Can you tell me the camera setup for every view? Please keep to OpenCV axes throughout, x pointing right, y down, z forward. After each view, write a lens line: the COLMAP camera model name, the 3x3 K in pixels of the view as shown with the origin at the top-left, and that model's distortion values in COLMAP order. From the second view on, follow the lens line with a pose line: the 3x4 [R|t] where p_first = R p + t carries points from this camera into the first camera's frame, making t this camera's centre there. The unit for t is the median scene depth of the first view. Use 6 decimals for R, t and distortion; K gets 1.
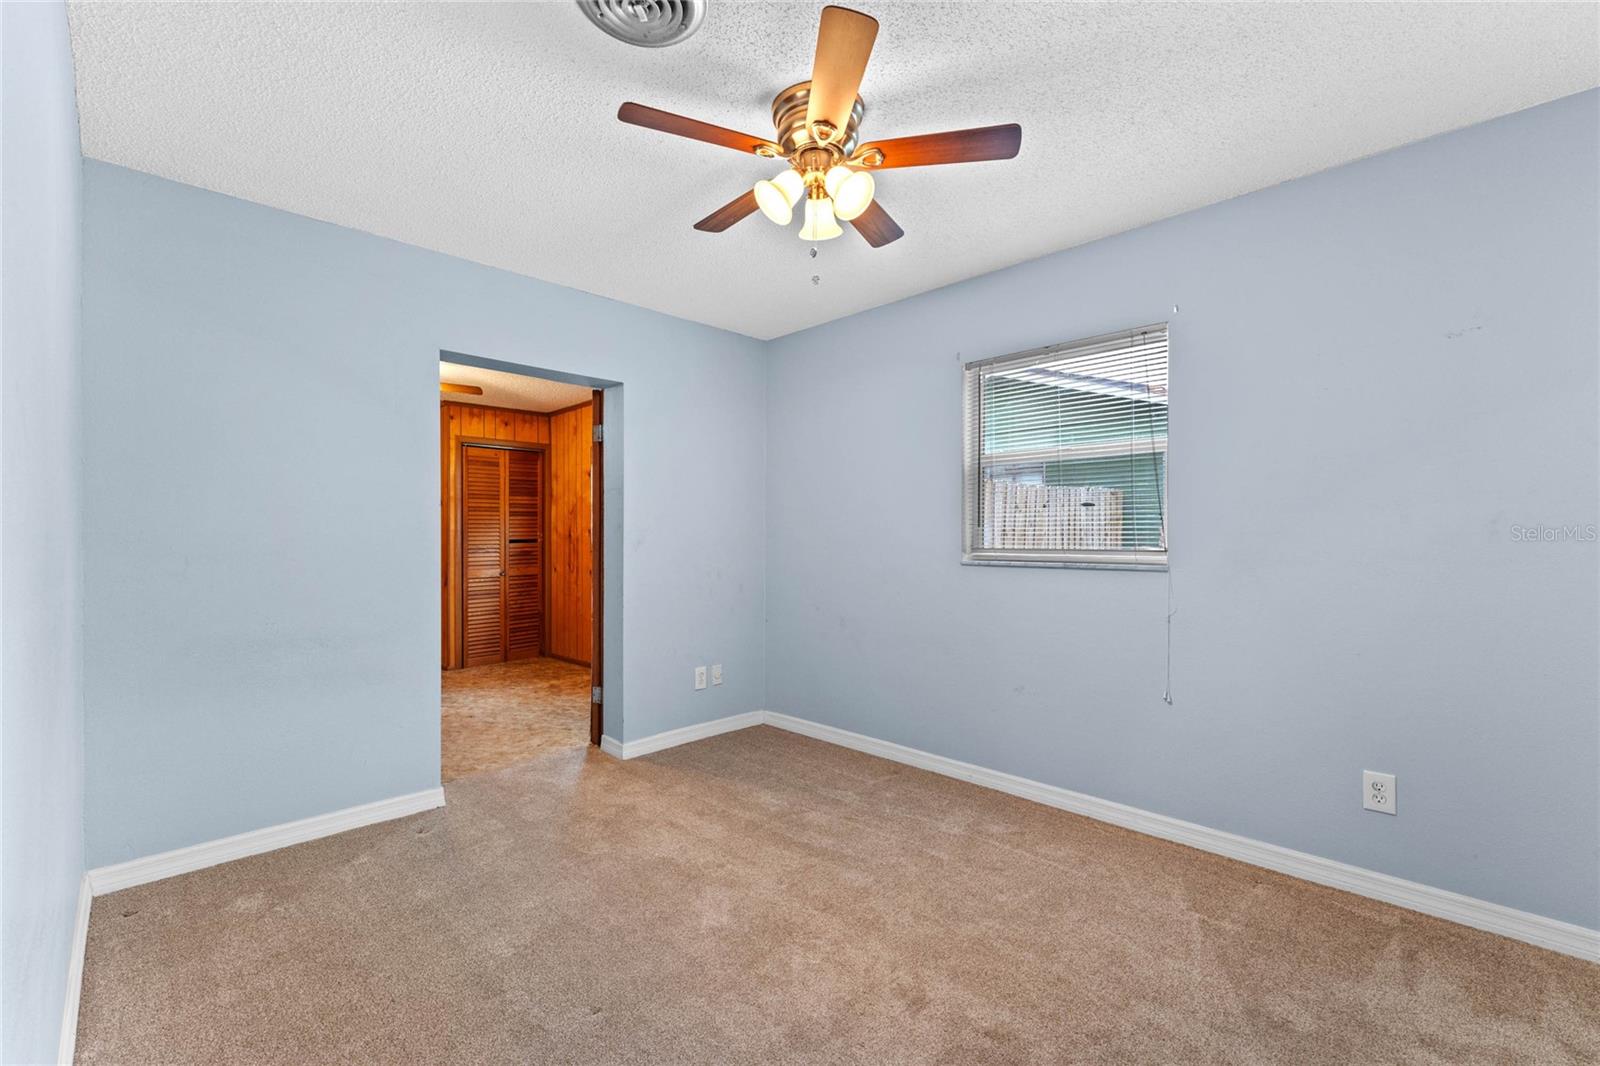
lens RADIAL K [[700.8, 0, 788.8], [0, 700.8, 532.4], [0, 0, 1]] dist [0.002156, -0.000046]
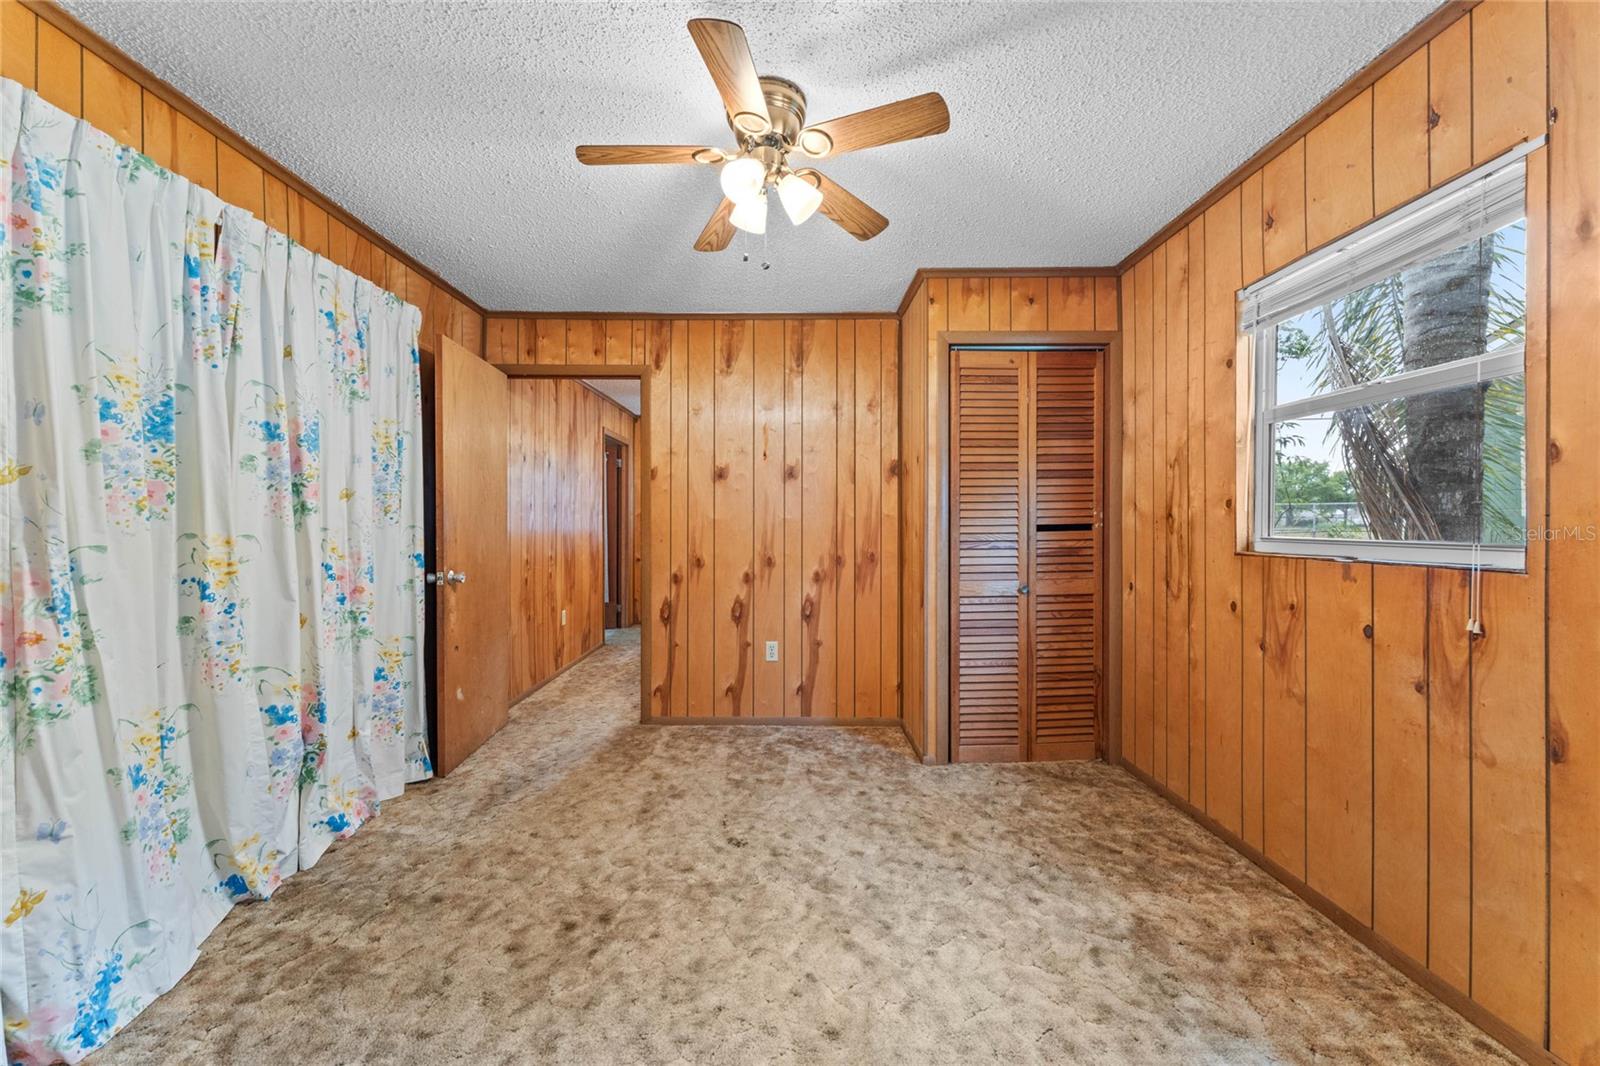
lens RADIAL K [[641.4, 0, 793.0], [0, 641.4, 527.2], [0, 0, 1]] dist [-0.003695, 0.001068]
pose [[0.725324, 0.006544, -0.688376, -0.204542], [0.001553, 0.999937, 0.011142, 0.006573], [0.688406, -0.009151, 0.725268, 0.535312]]
